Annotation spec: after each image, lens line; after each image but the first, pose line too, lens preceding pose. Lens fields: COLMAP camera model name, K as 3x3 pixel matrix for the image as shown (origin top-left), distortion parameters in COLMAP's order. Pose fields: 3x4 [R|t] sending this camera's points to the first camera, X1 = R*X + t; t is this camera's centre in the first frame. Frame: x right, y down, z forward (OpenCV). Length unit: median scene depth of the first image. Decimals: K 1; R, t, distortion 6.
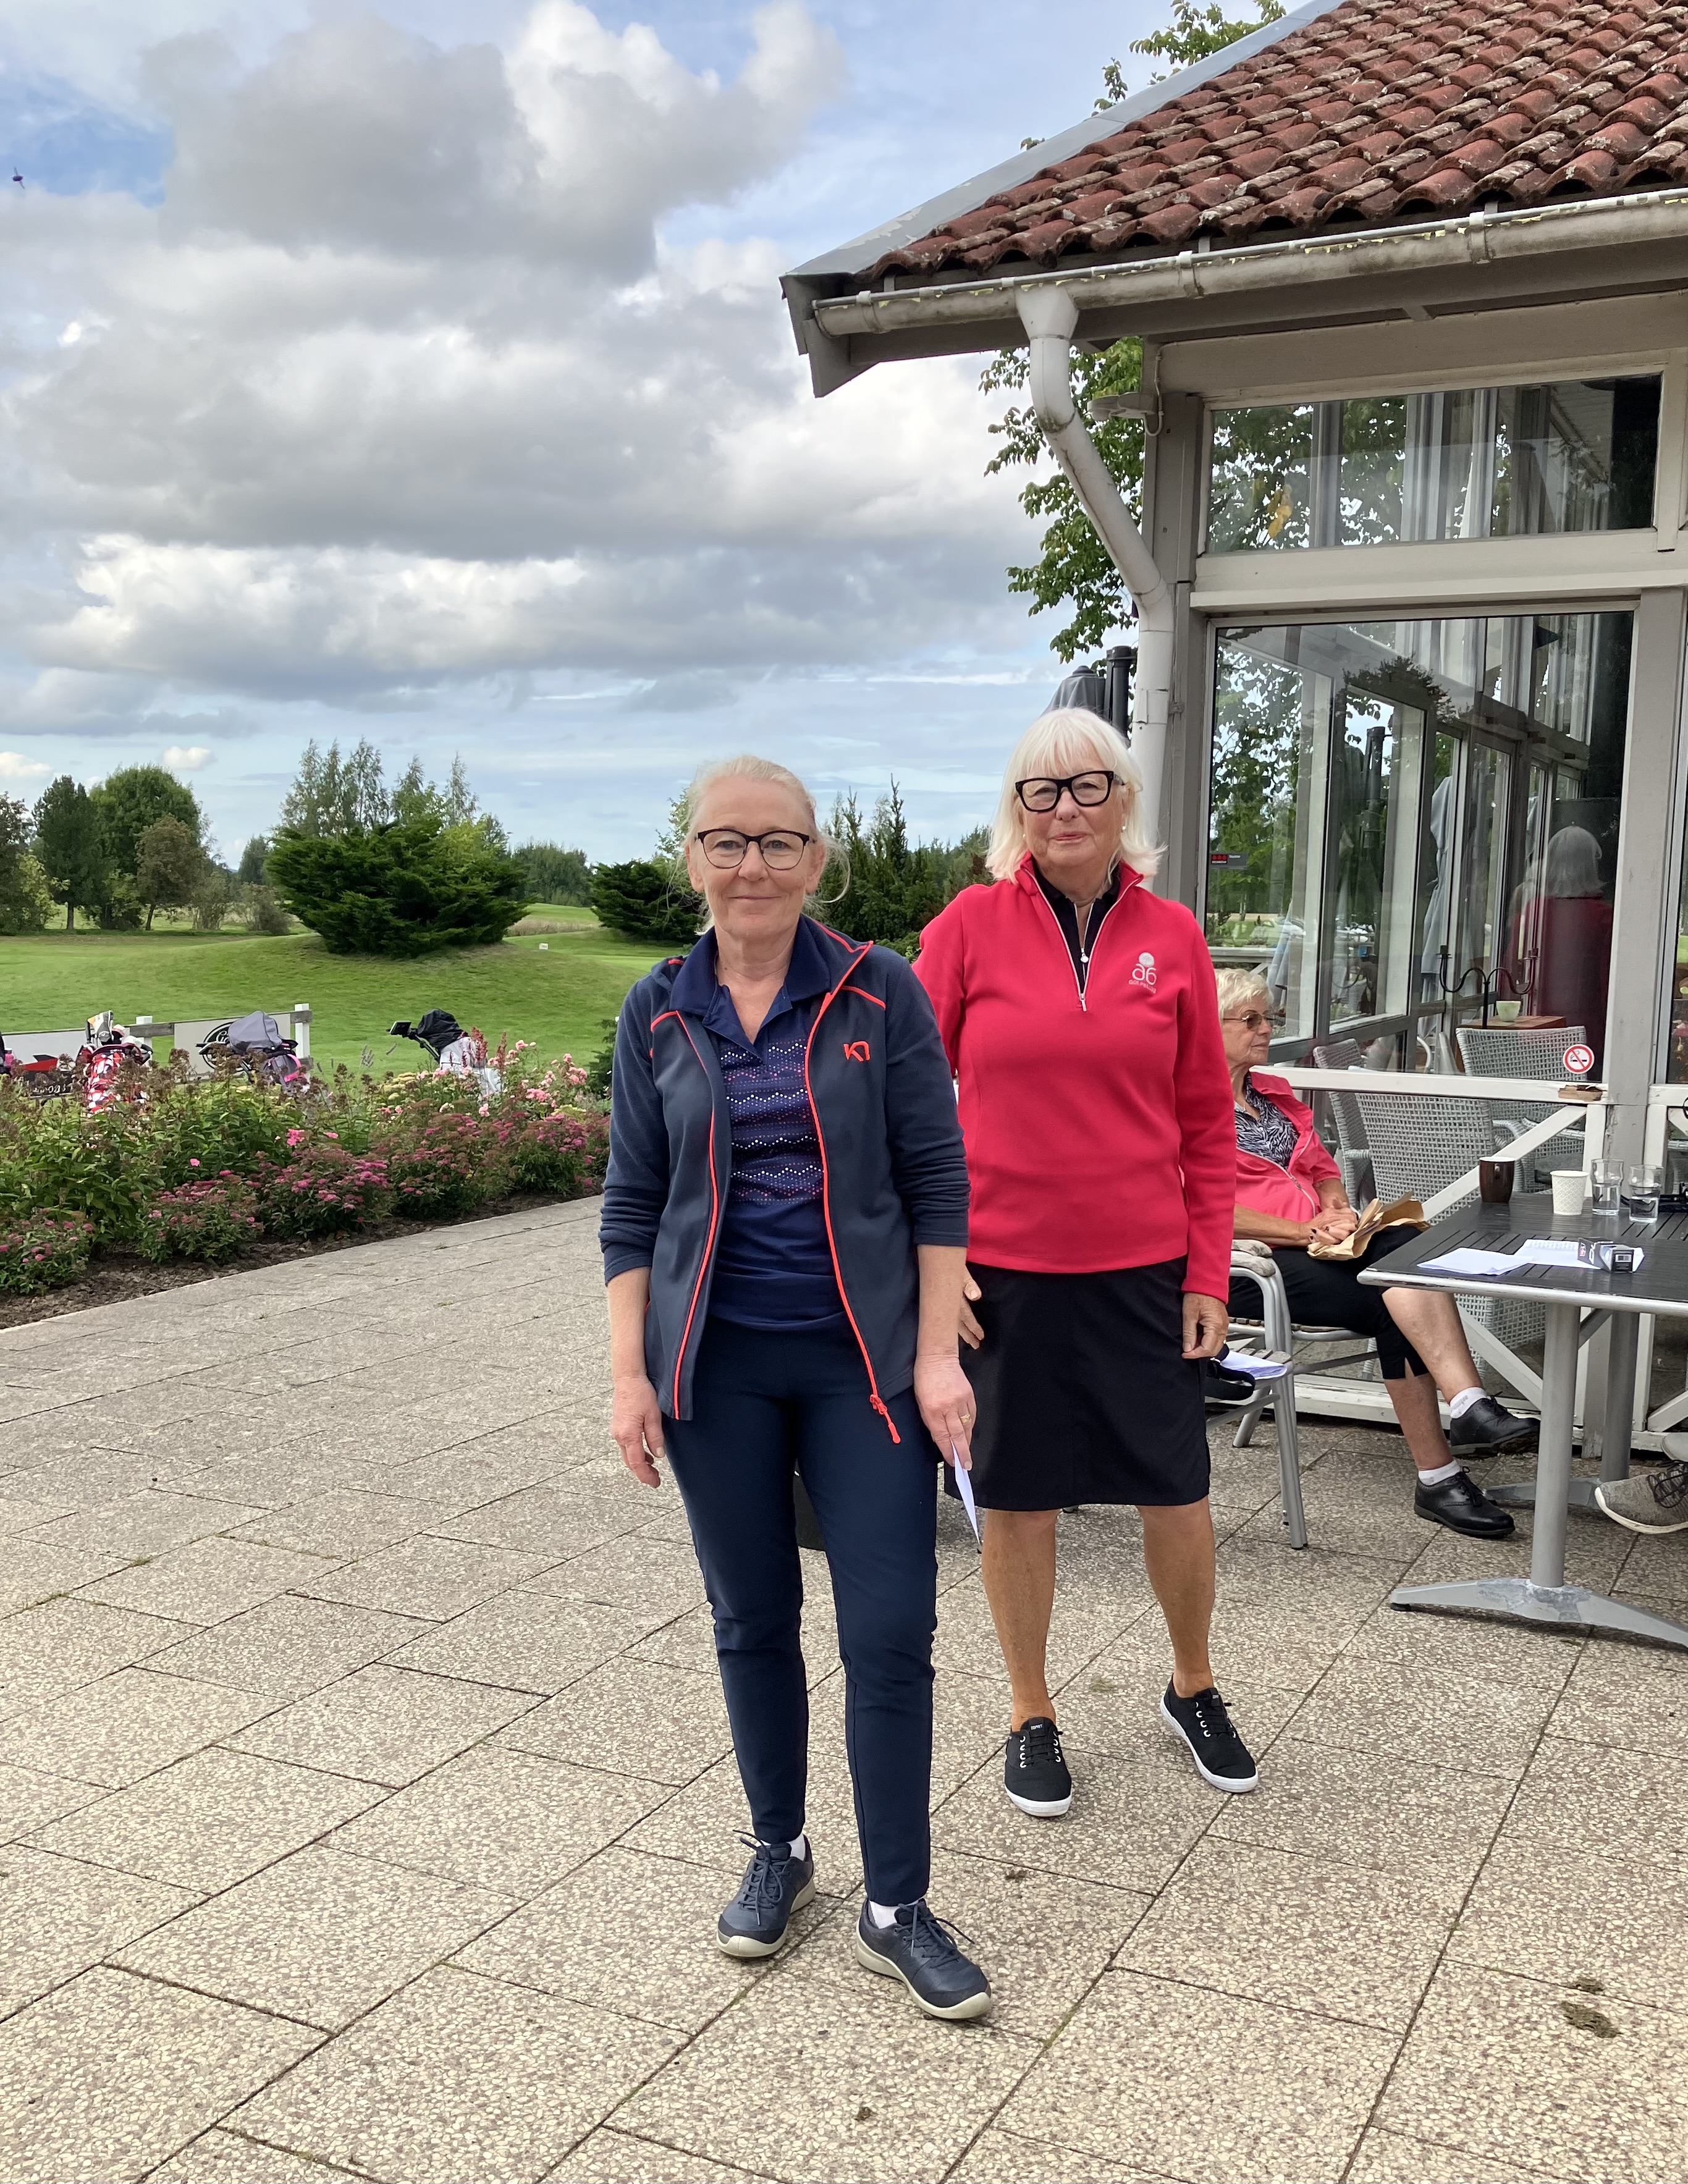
lens RADIAL K [[2057.3, 0, 899.7], [0, 2057.3, 1221.2], [0, 0, 1]] dist [0.013035, -0.001248]
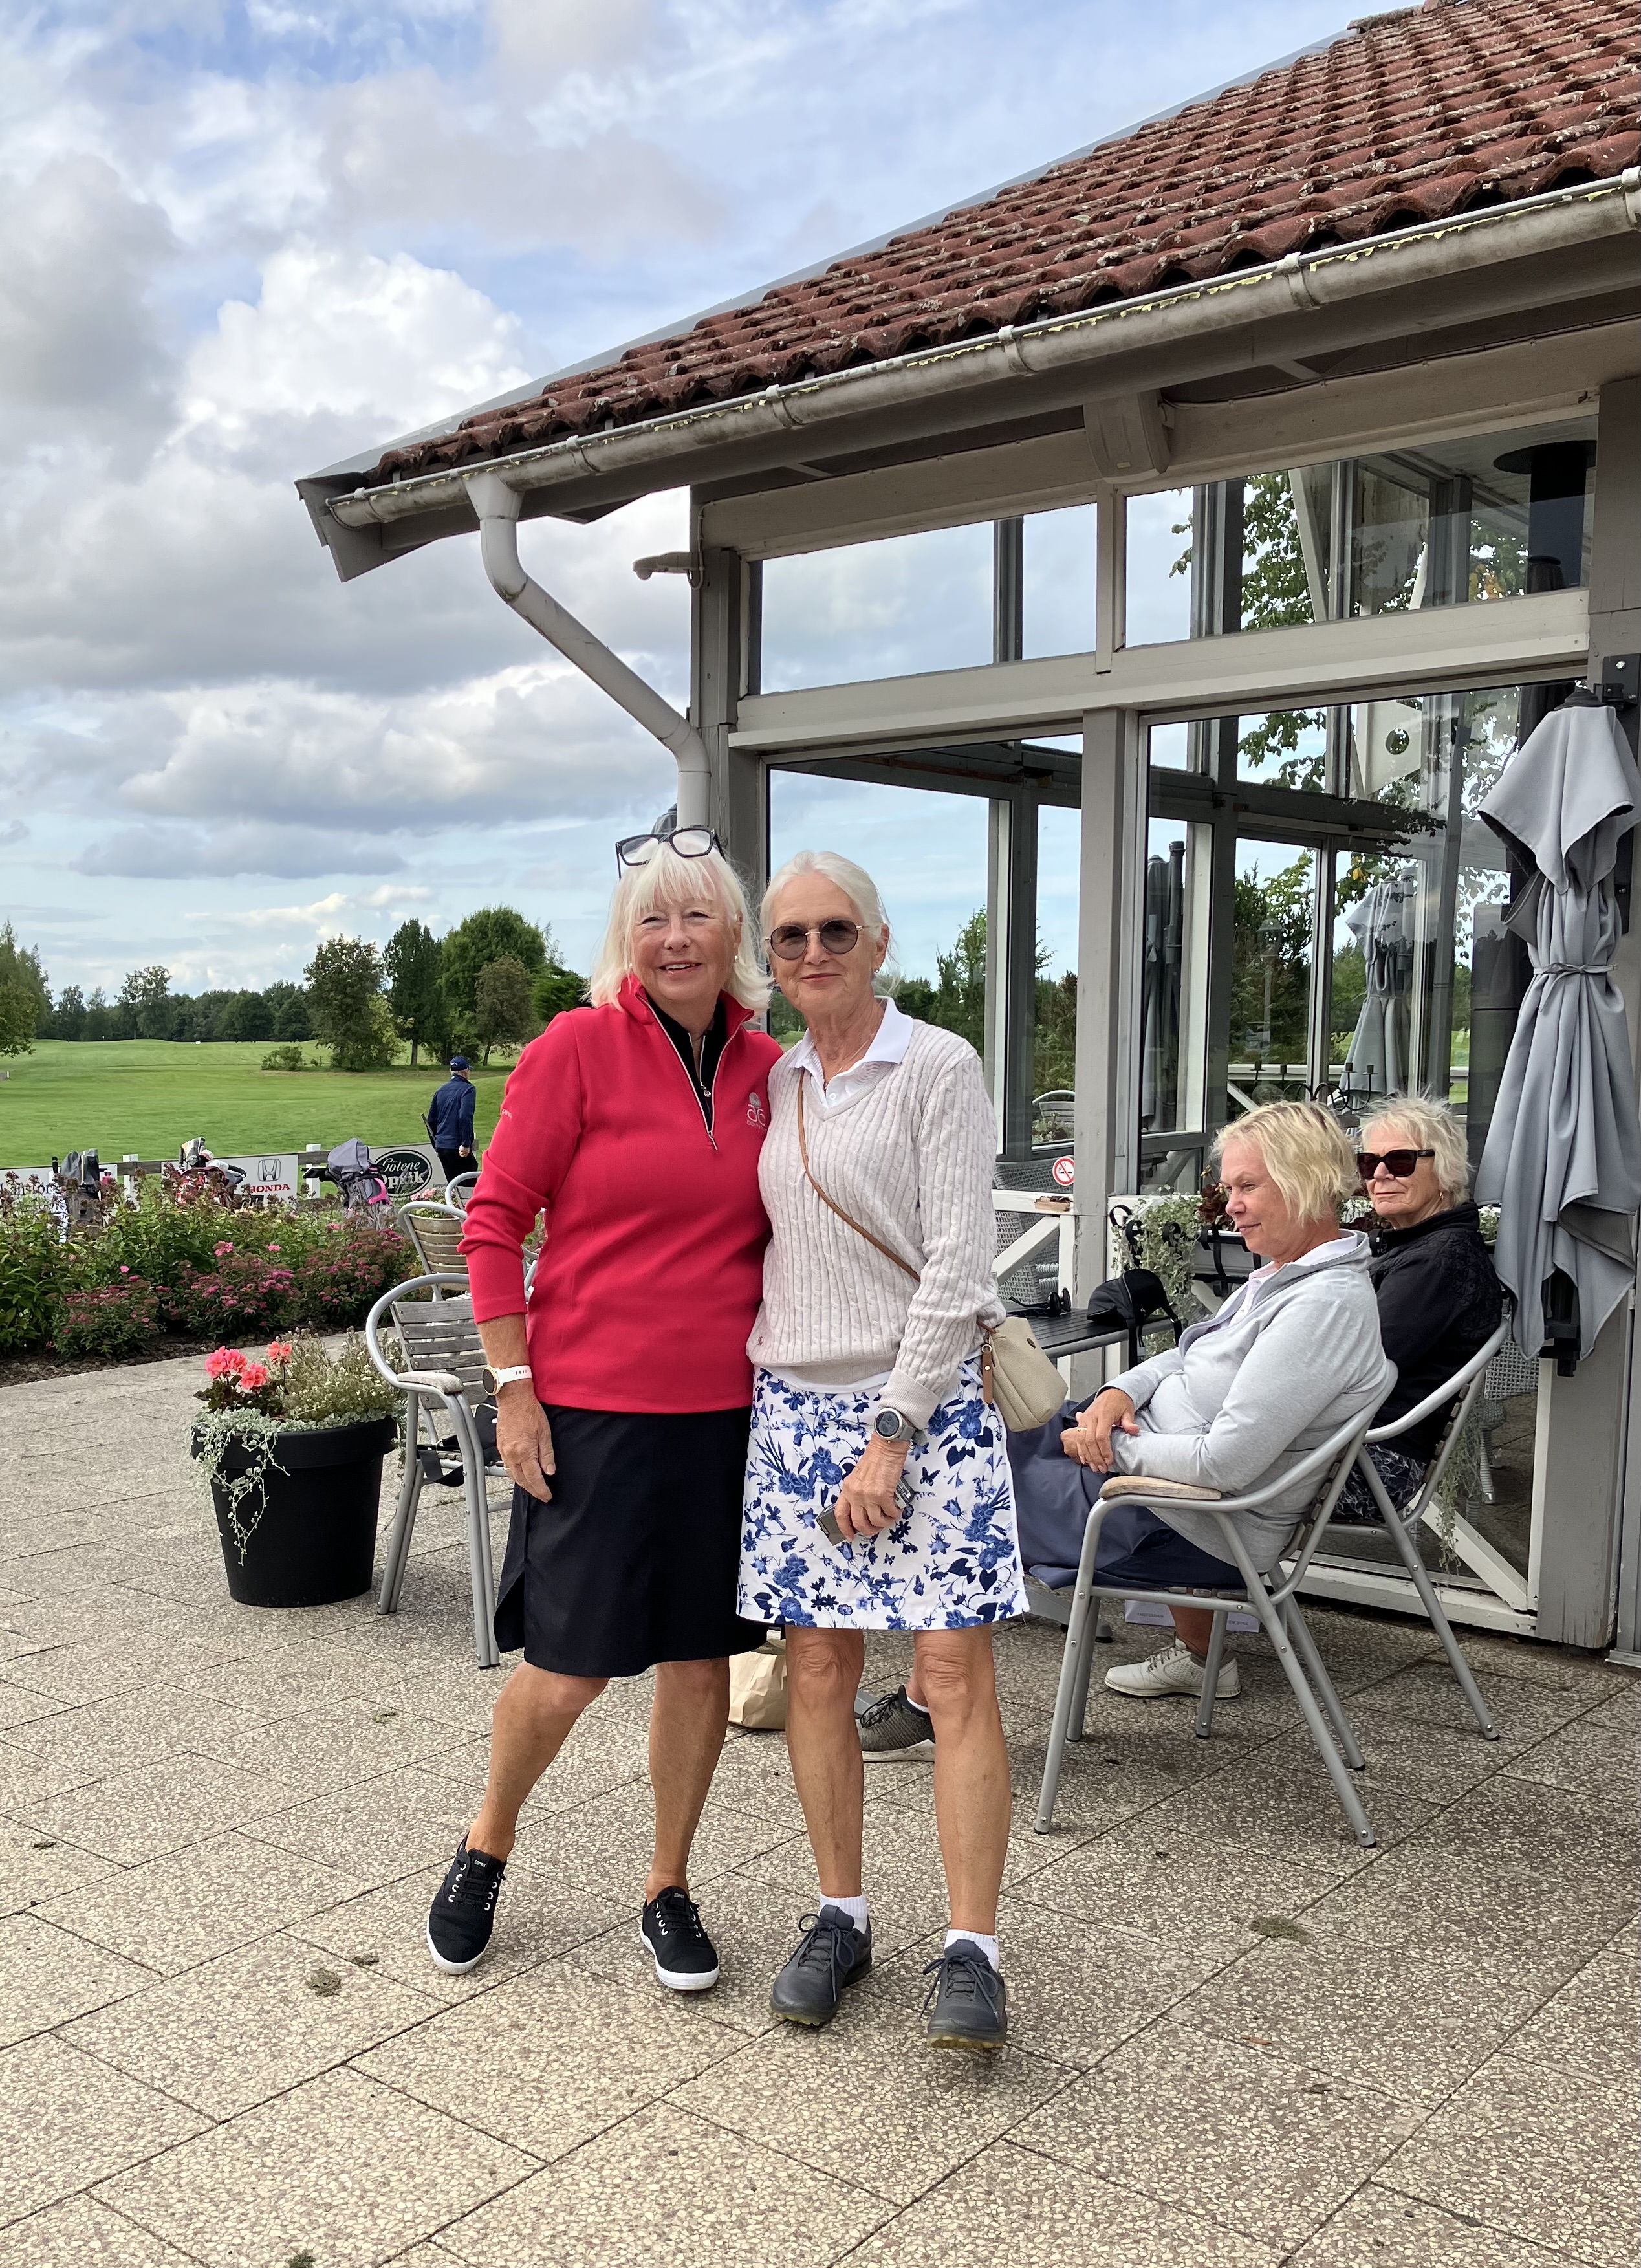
lens RADIAL K [[2122.9, 0, 753.0], [0, 2122.9, 1294.4], [0, 0, 1]] dist [0.153961, -0.516862]
pose [[0.968288, 0.014689, -0.249405, 0.429577], [-0.022251, 0.999373, -0.027530, 0.014587], [0.248844, 0.032207, 0.968008, -0.058827]]
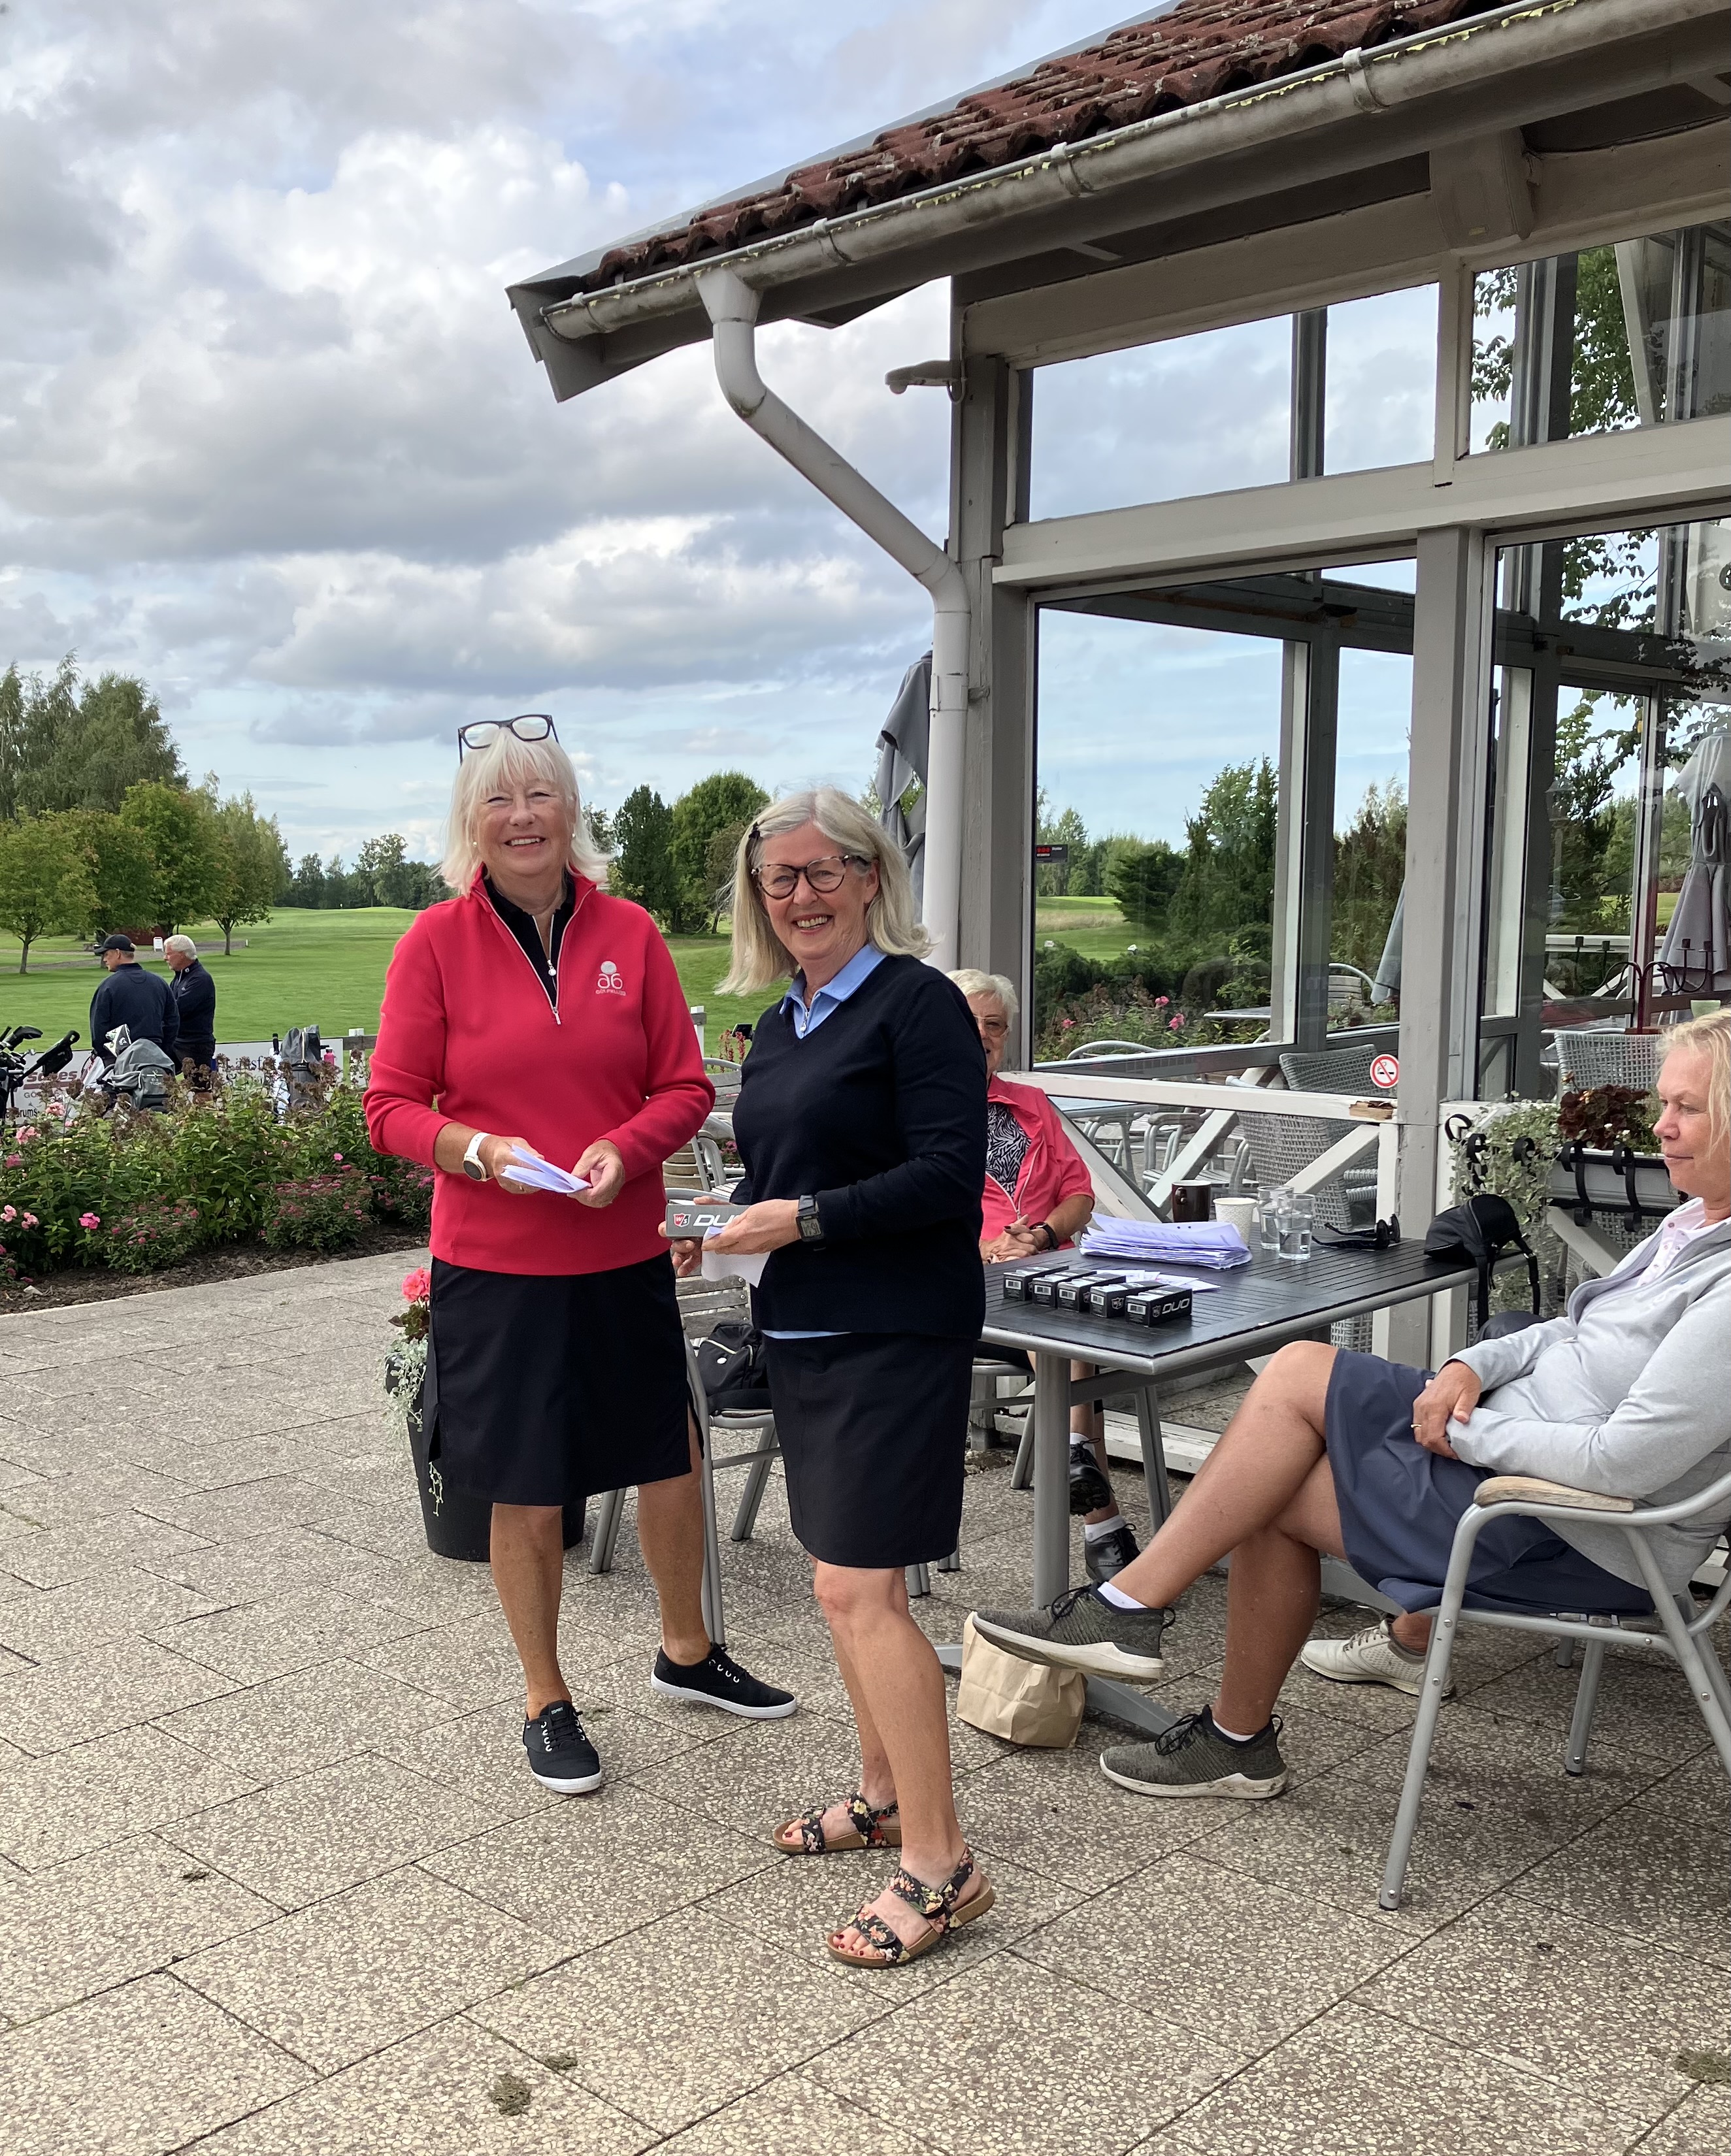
lens RADIAL K [[2143.6, 0, 793.4], [0, 2143.6, 1215.6], [0, 0, 1]] dist [0.044537, -0.107969]
pose [[0.942637, 0.030150, -0.332454, 0.385119], [-0.032077, 0.999485, -0.000307, -0.008707], [0.332274, 0.010953, 0.943119, 0.053653]]
